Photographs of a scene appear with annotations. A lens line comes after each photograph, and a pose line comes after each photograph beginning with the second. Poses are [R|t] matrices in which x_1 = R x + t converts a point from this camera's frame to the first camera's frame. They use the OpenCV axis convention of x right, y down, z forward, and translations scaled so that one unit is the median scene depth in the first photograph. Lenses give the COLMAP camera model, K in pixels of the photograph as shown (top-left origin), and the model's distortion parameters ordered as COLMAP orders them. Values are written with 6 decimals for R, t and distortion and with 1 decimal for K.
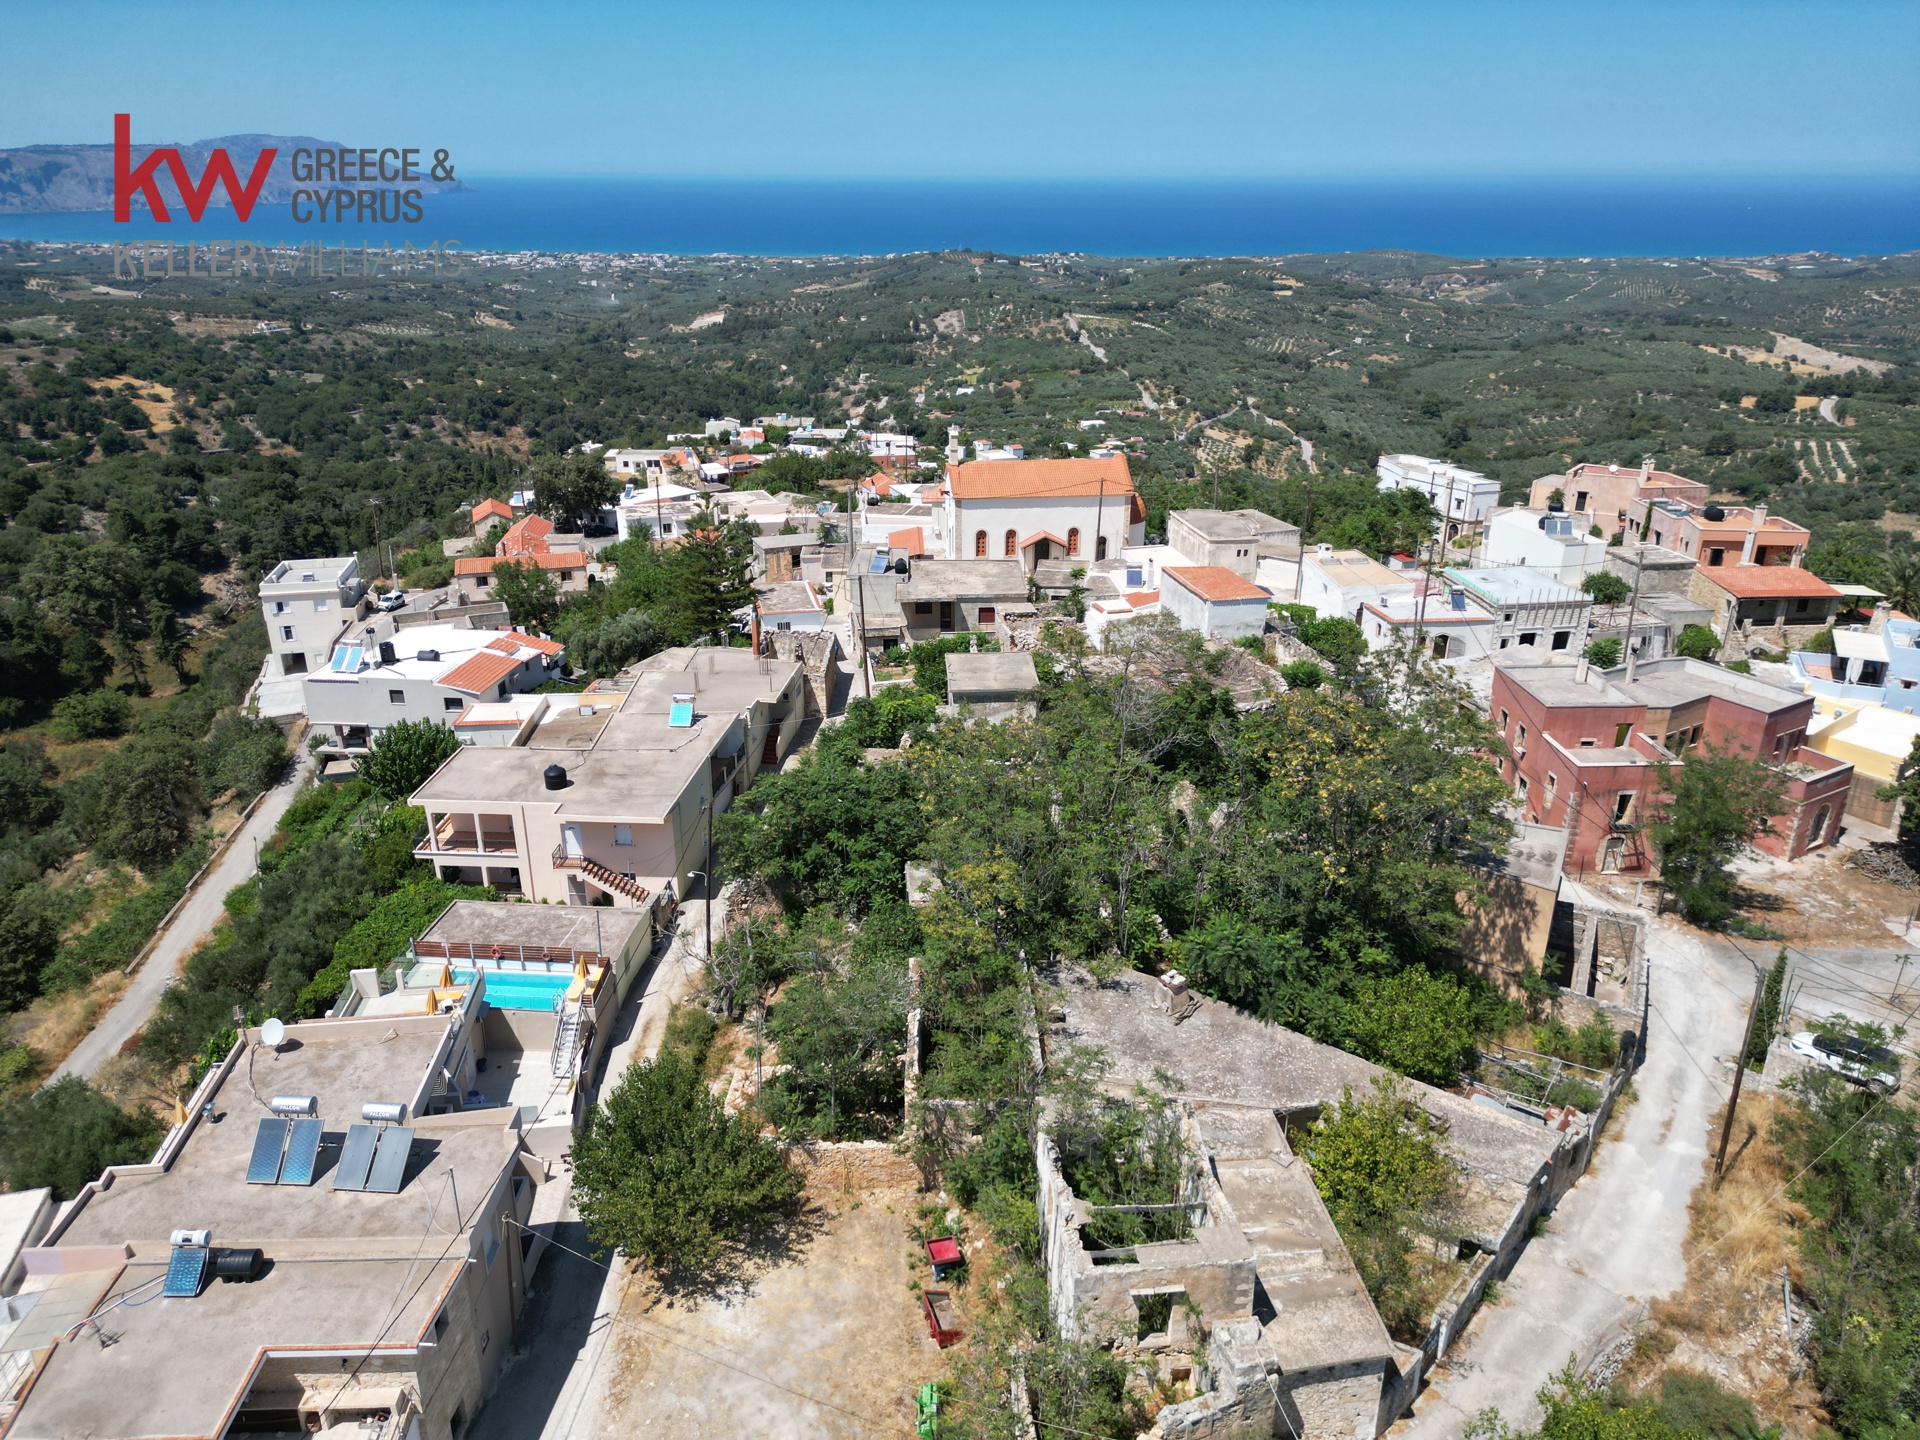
lens RADIAL K [[1347.8, 0, 952.8], [0, 1347.8, 719.1], [0, 0, 1]] dist [0.066092, -0.064643]
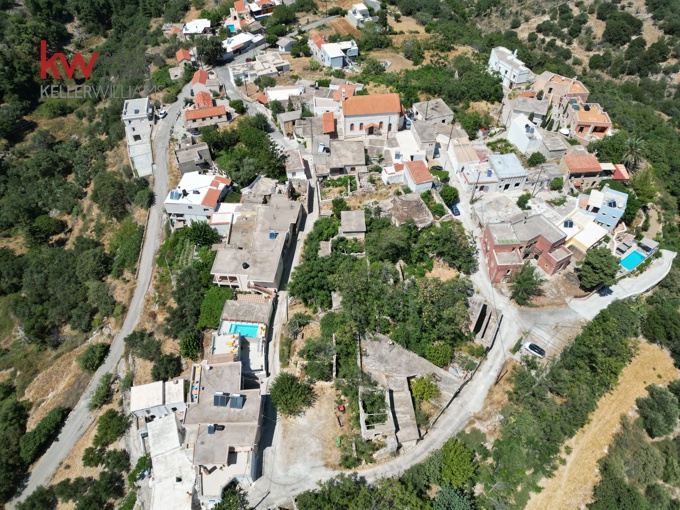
lens RADIAL K [[476.8, 0, 337.0], [0, 476.8, 254.9], [0, 0, 1]] dist [0.065559, -0.066269]
pose [[0.999913, 0.002522, -0.012914, 0.000250], [0.003648, 0.889853, 0.456232, -0.201482], [0.012642, -0.456240, 0.889767, -0.080905]]
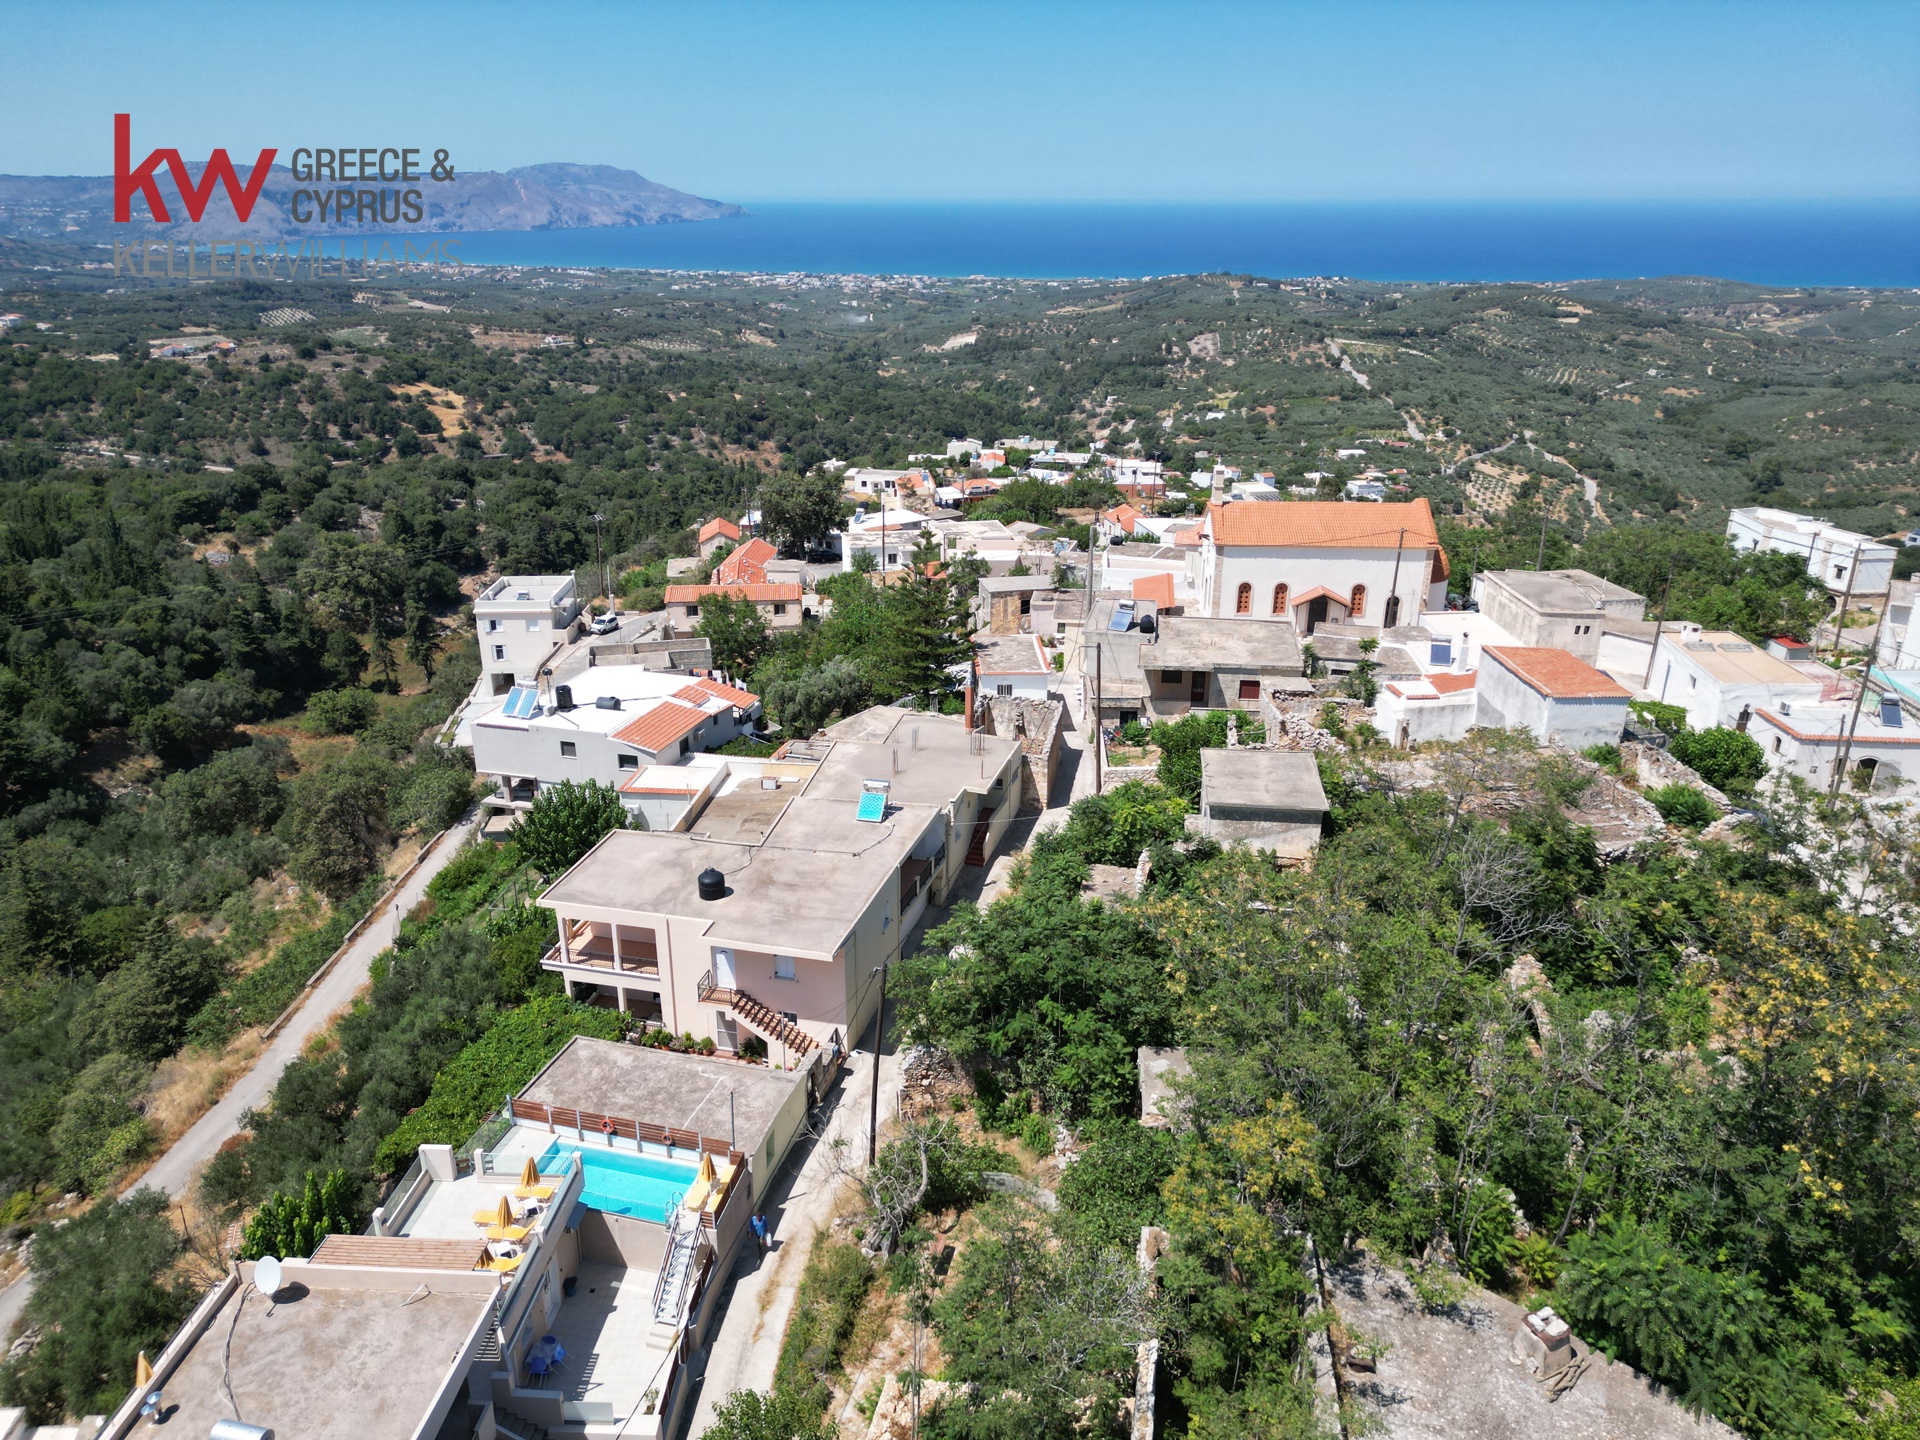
lens RADIAL K [[1346.2, 0, 951.7], [0, 1346.2, 719.7], [0, 0, 1]] dist [0.065559, -0.066269]
pose [[0.983990, 0.064239, -0.166242, -0.007391], [-0.066628, 0.997739, -0.008824, -0.018318], [0.165299, 0.019759, 0.986046, 0.070899]]
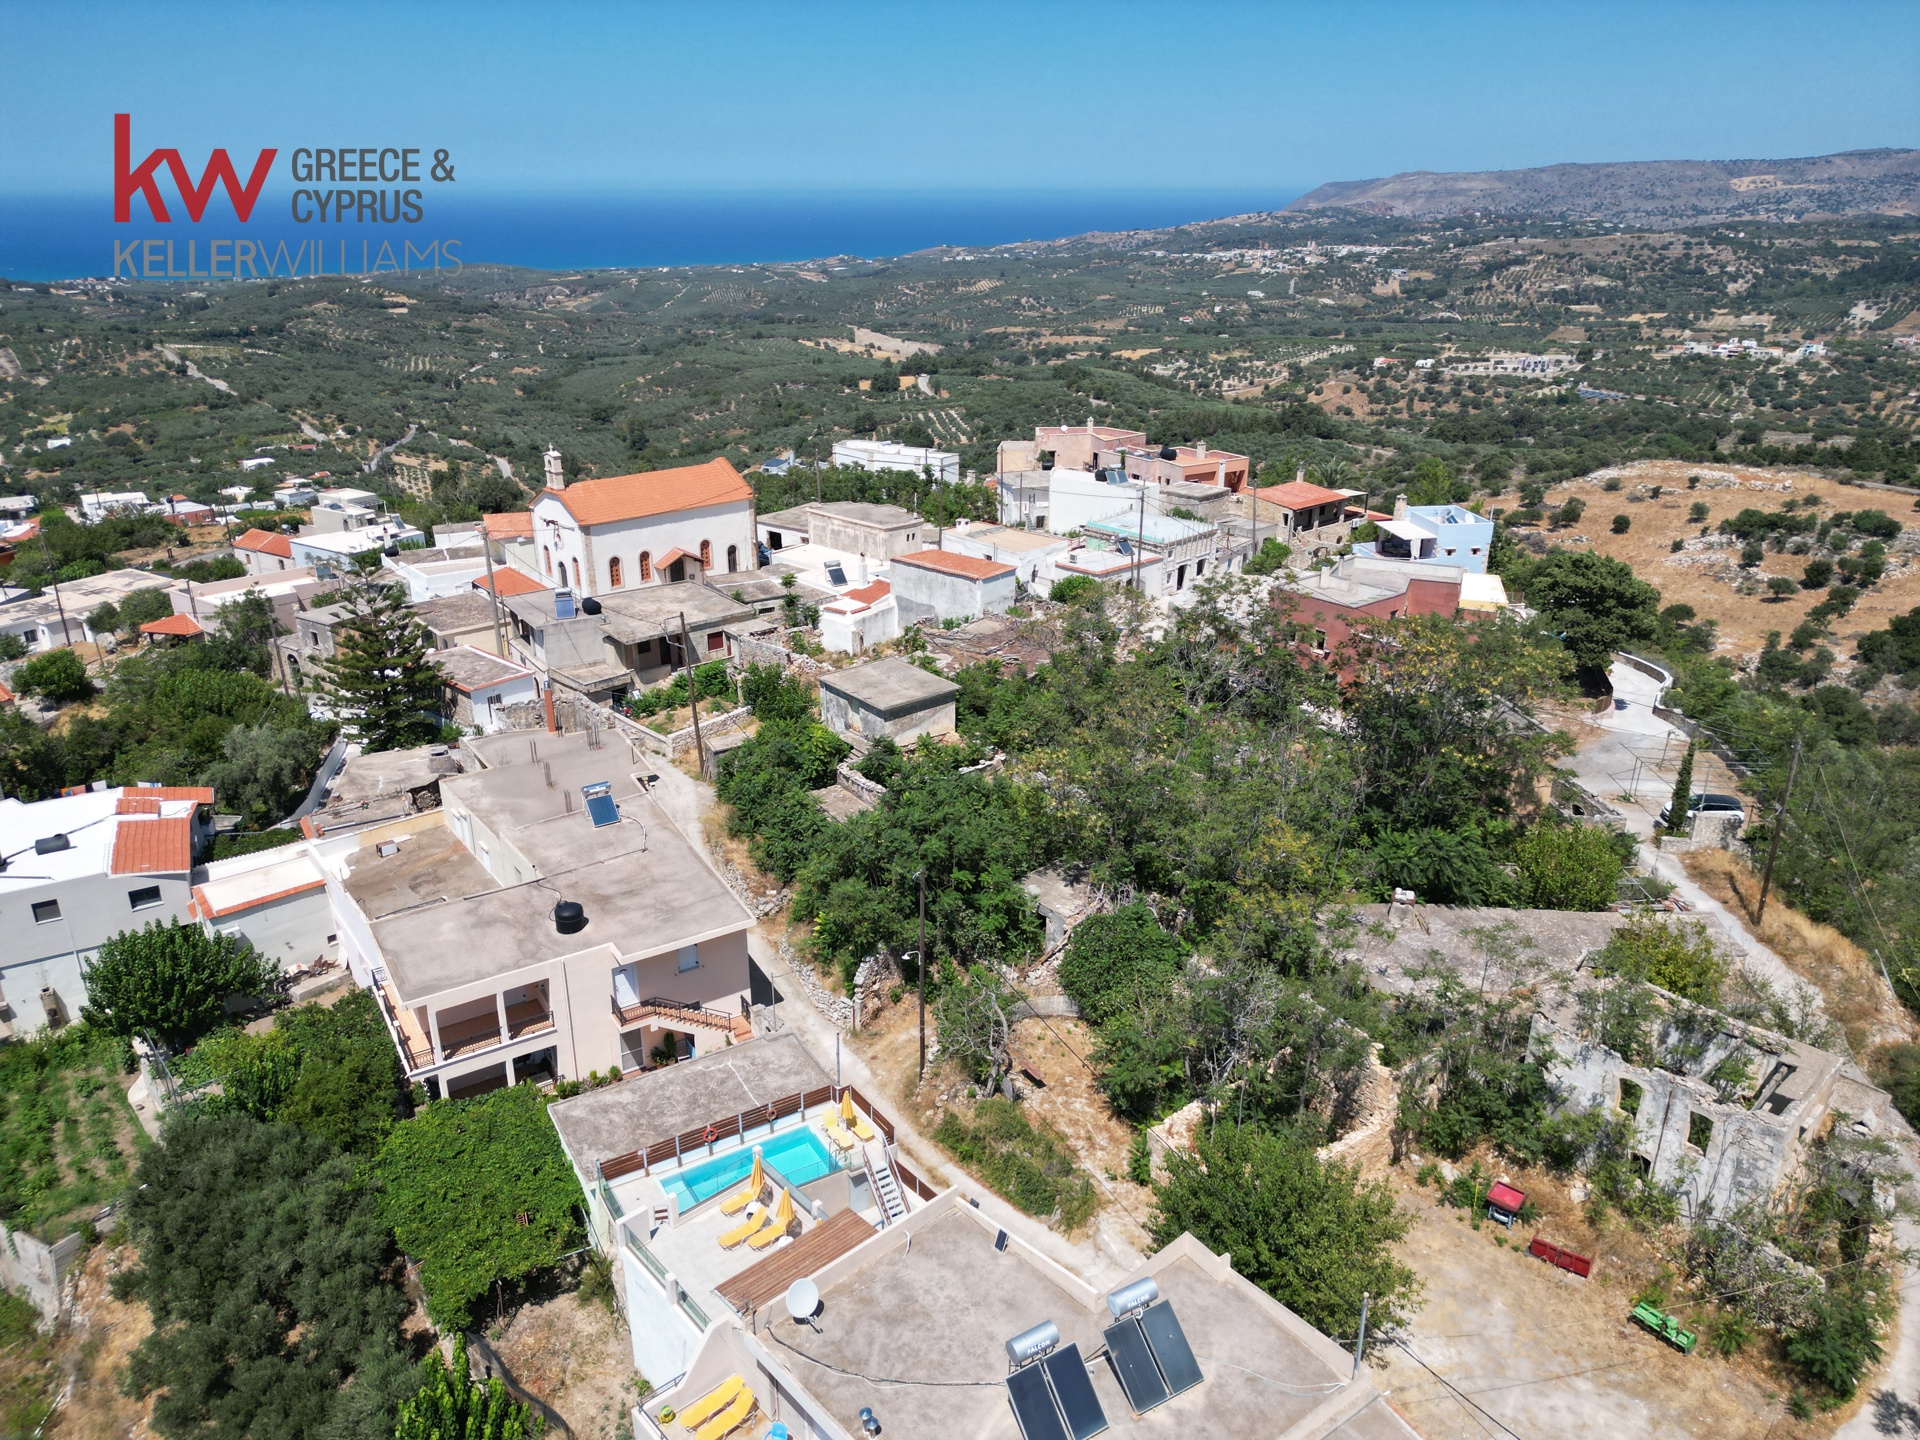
lens RADIAL K [[1352.0, 0, 950.6], [0, 1352.0, 712.8], [0, 0, 1]] dist [0.075098, -0.069979]
pose [[0.813386, -0.216219, 0.540048, -0.161450], [0.224272, 0.973147, 0.051834, -0.019449], [-0.536754, 0.078957, 0.840036, 0.069876]]
